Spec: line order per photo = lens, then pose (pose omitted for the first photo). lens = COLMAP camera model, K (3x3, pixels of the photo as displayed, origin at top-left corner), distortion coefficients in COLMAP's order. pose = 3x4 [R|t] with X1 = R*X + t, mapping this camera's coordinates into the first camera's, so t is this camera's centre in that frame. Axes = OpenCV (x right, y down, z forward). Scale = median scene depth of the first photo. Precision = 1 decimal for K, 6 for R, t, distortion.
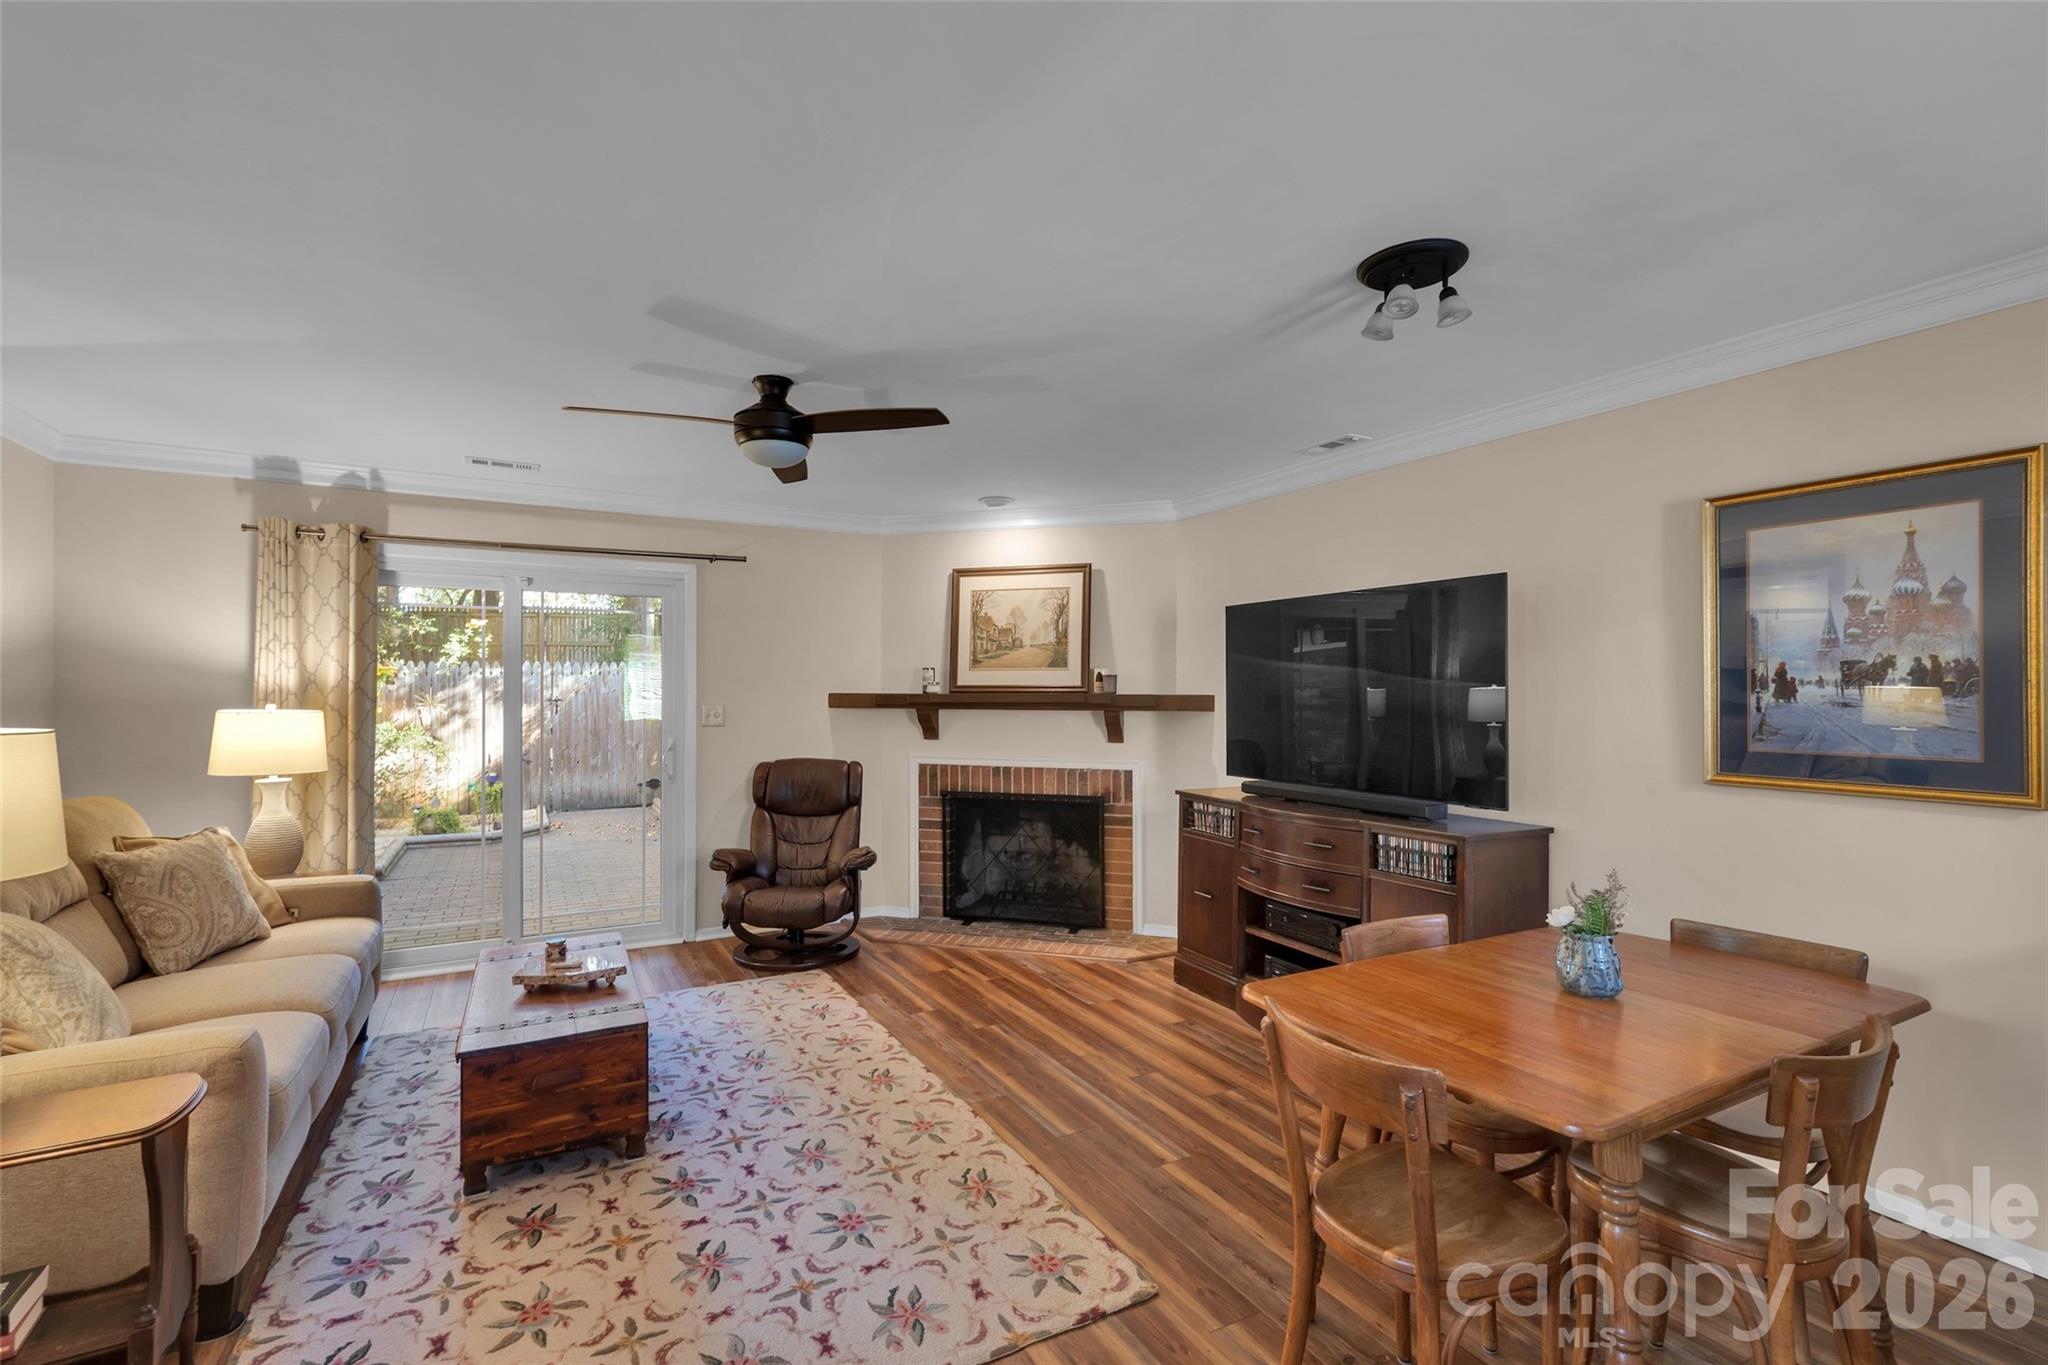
lens RADIAL K [[925.8, 0, 1025.6], [0, 925.8, 689.0], [0, 0, 1]] dist [0.008424, -0.000464]
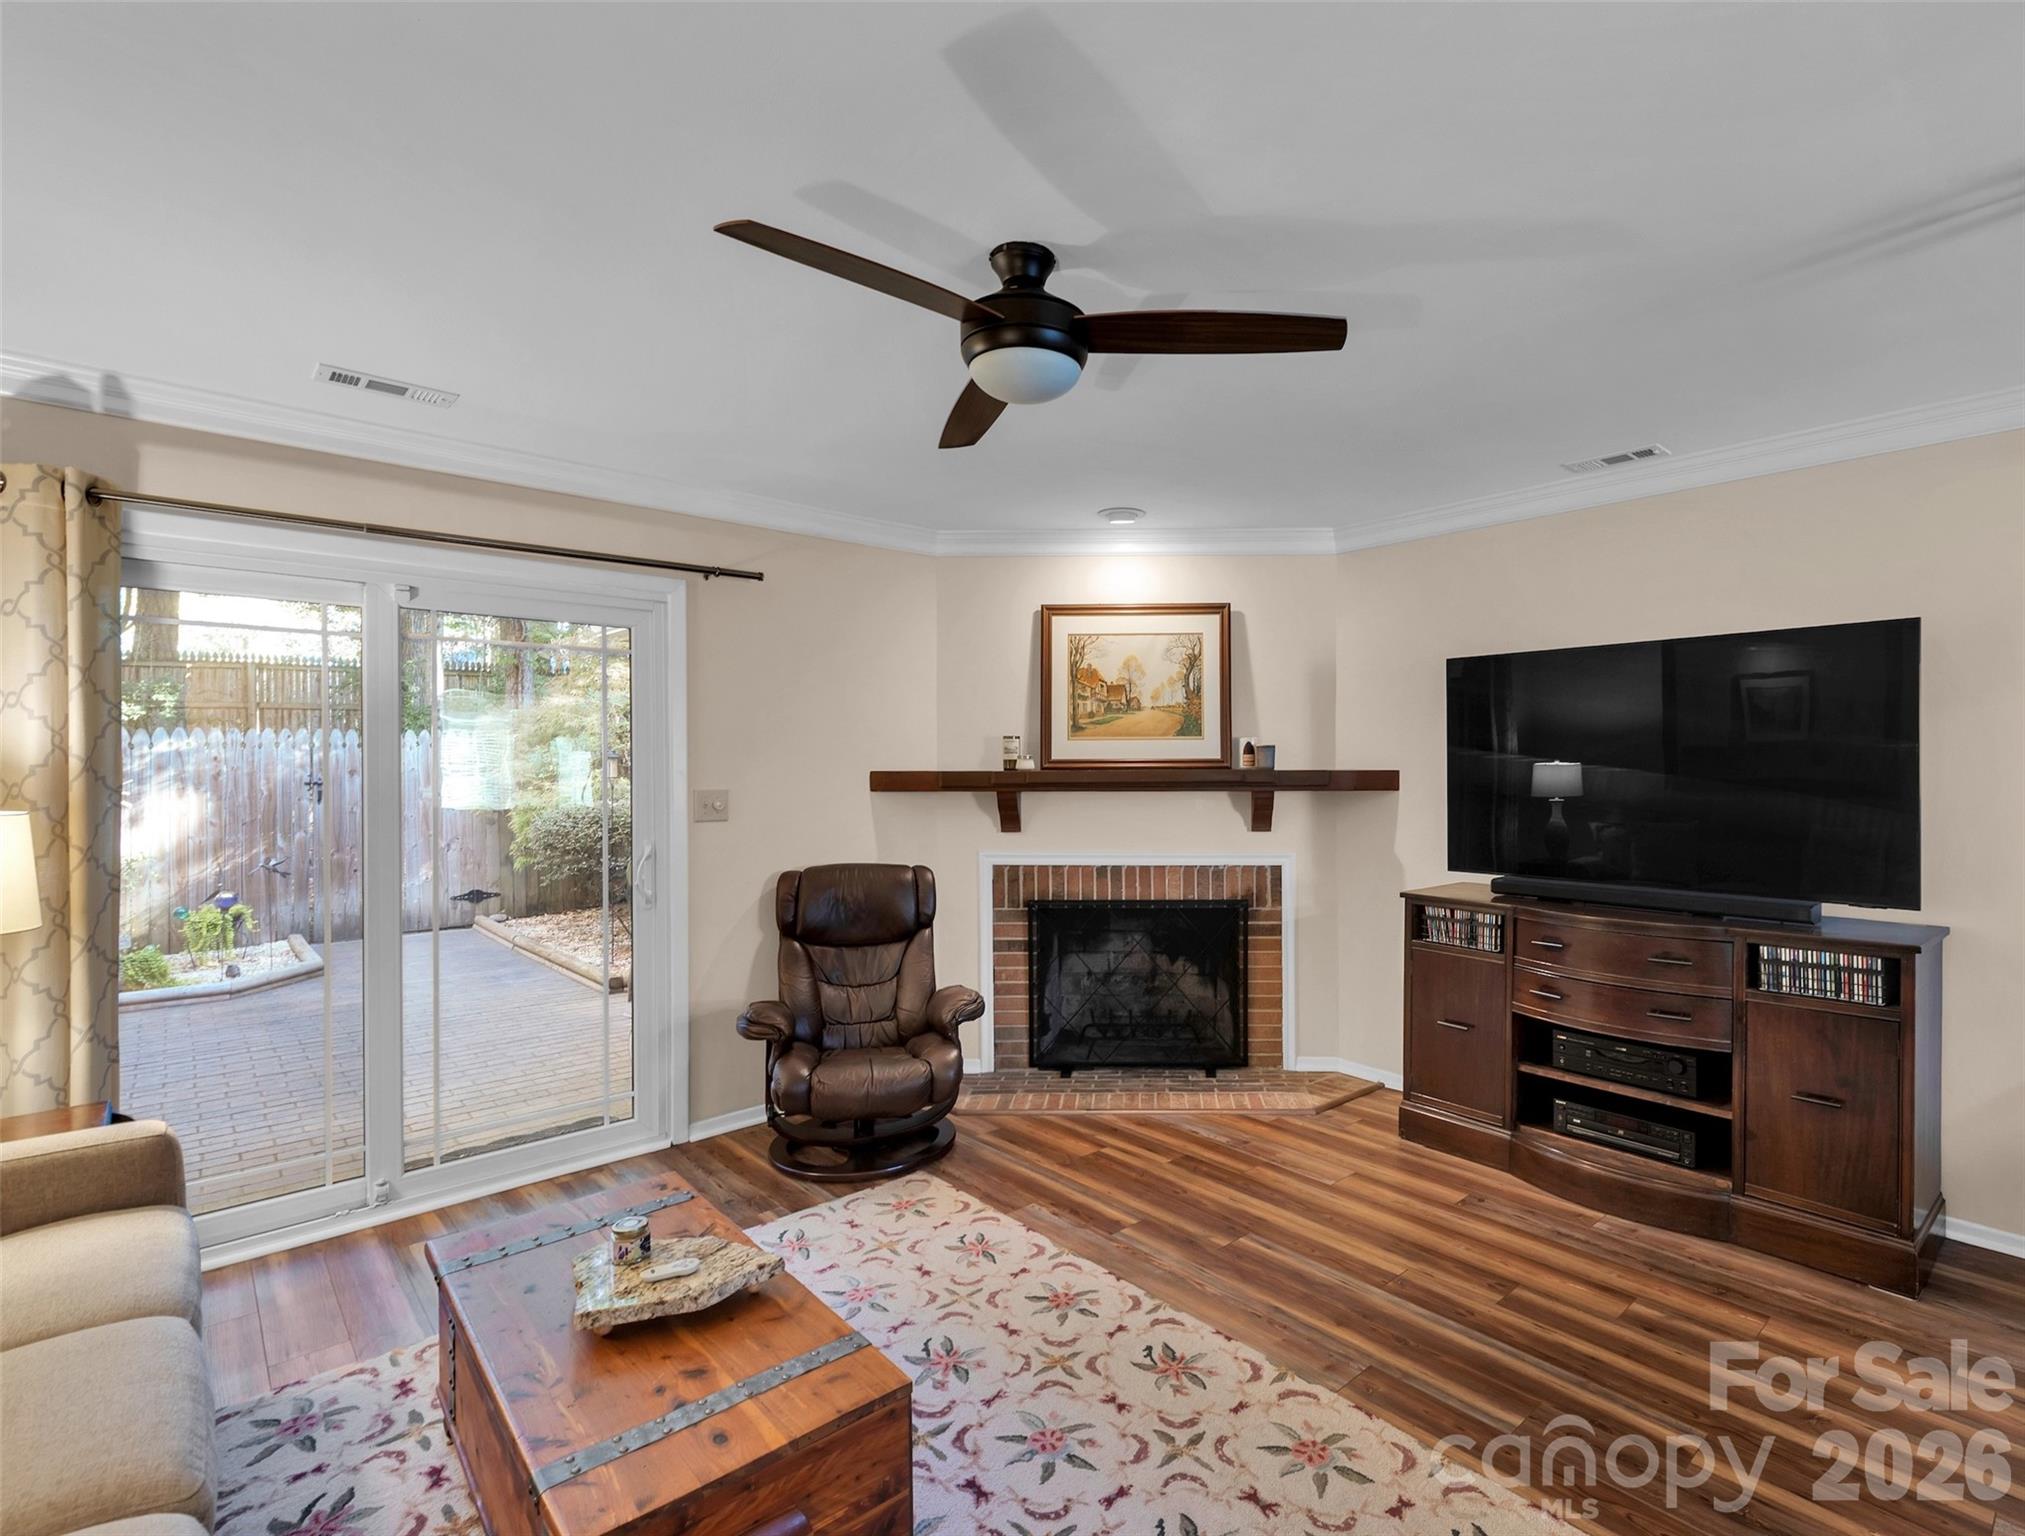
lens RADIAL K [[989.3, 0, 1152.5], [0, 989.3, 770.9], [0, 0, 1]] dist [0.007319, -0.001956]
pose [[0.961178, -0.007042, 0.275840, -0.273907], [0.005037, 0.999956, 0.007976, -0.001009], [-0.275884, -0.006277, 0.961170, 0.260040]]
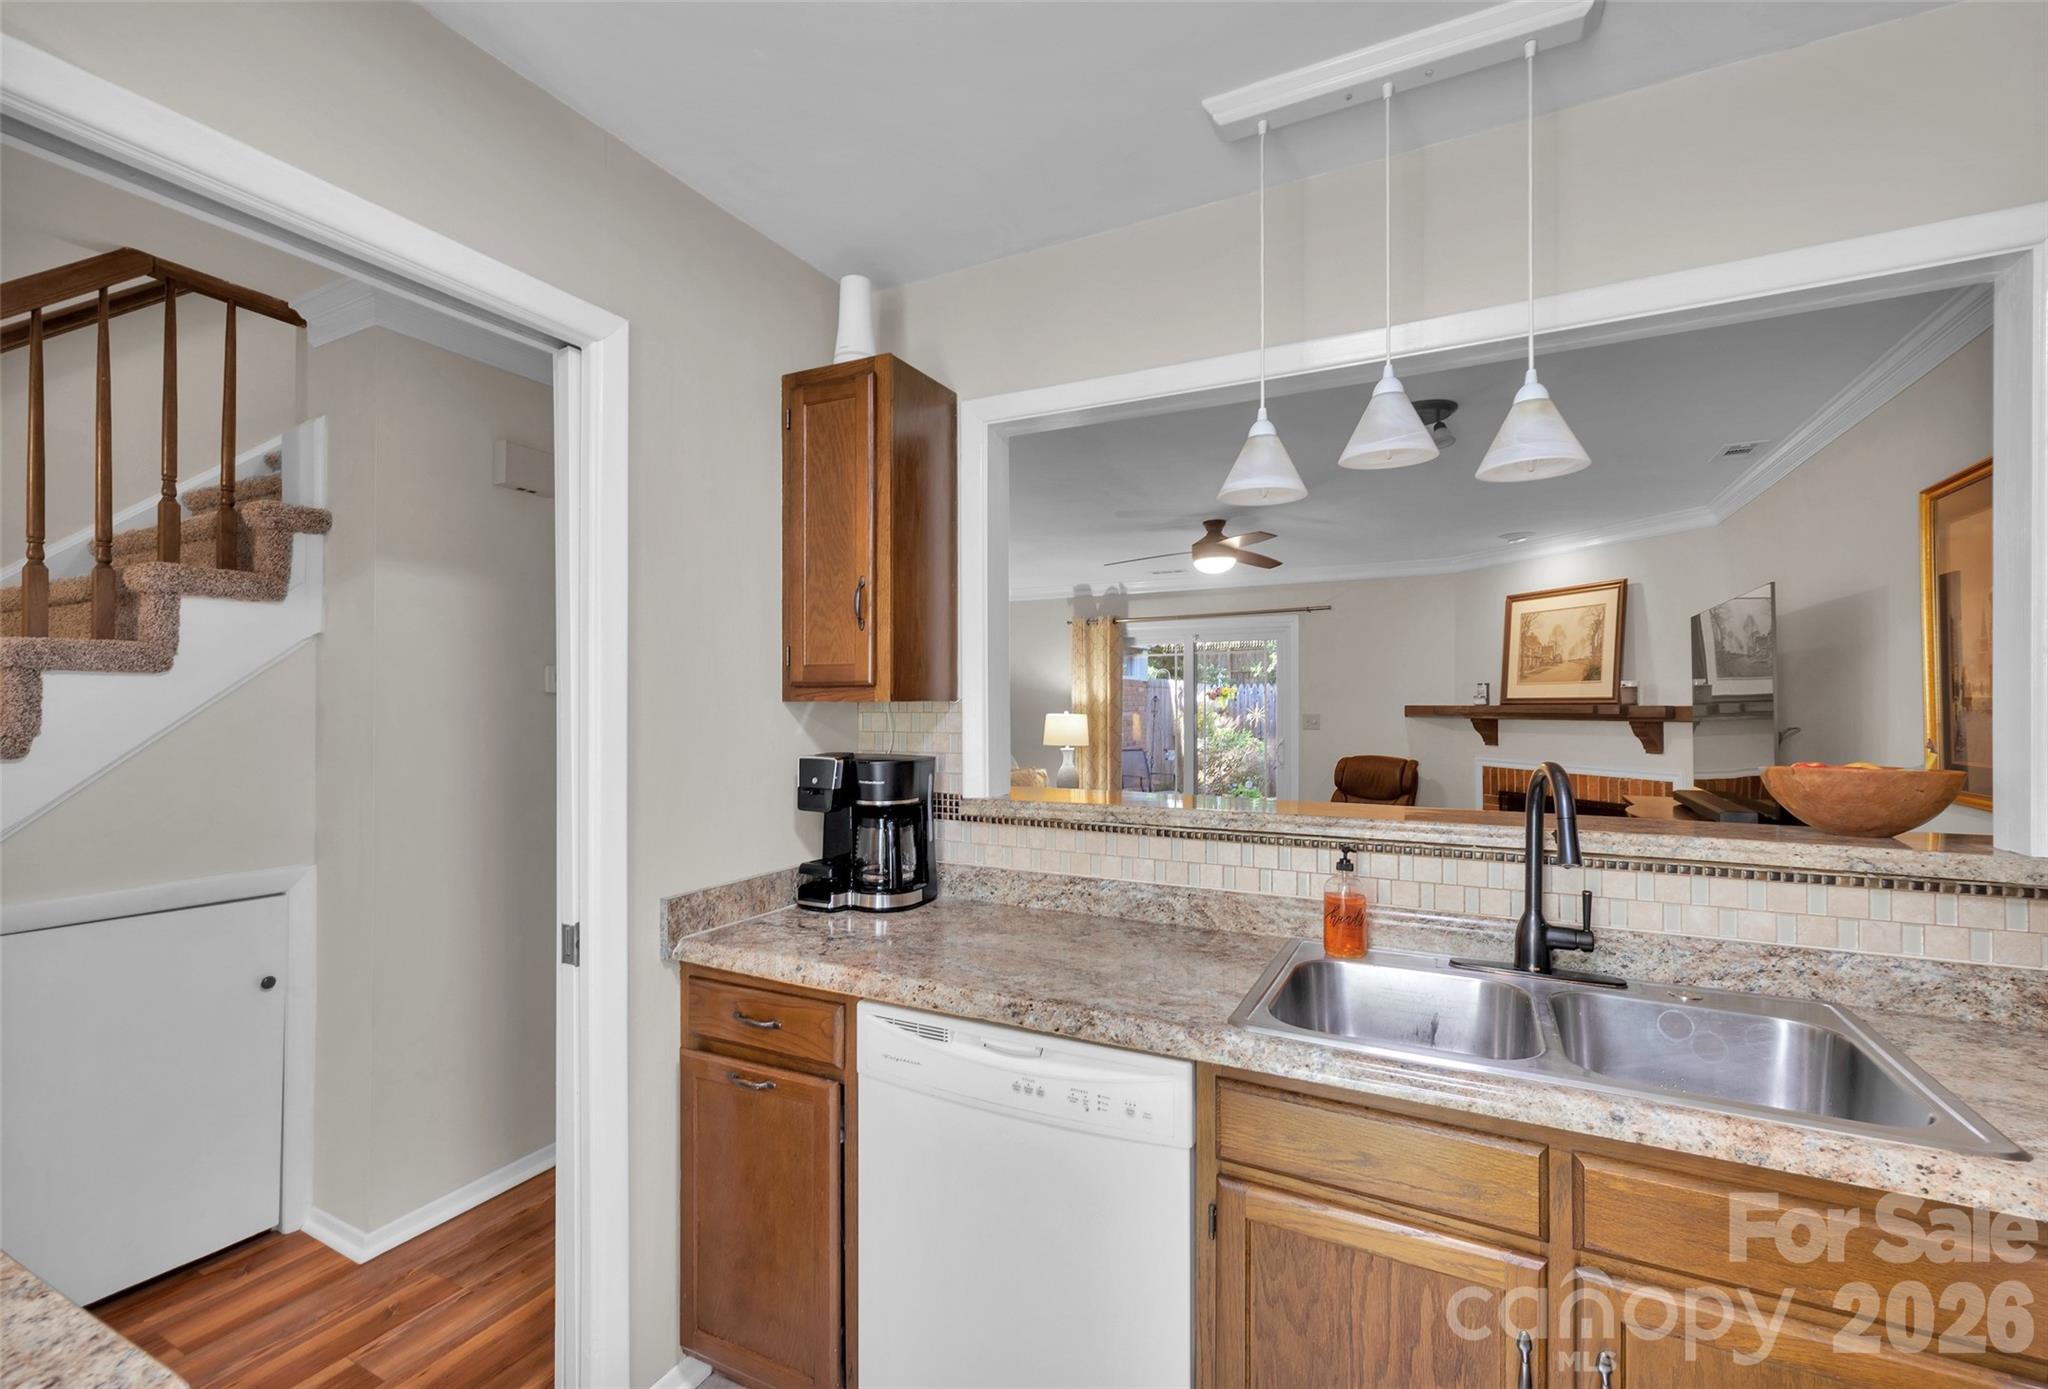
lens RADIAL K [[884.1, 0, 979.9], [0, 884.1, 701.0], [0, 0, 1]] dist [-0.000055, -0.000280]
pose [[0.531396, -0.007242, -0.847092, 0.635837], [0.003899, 0.999974, -0.006103, 0.004540], [0.847114, -0.000060, 0.531411, -0.159925]]
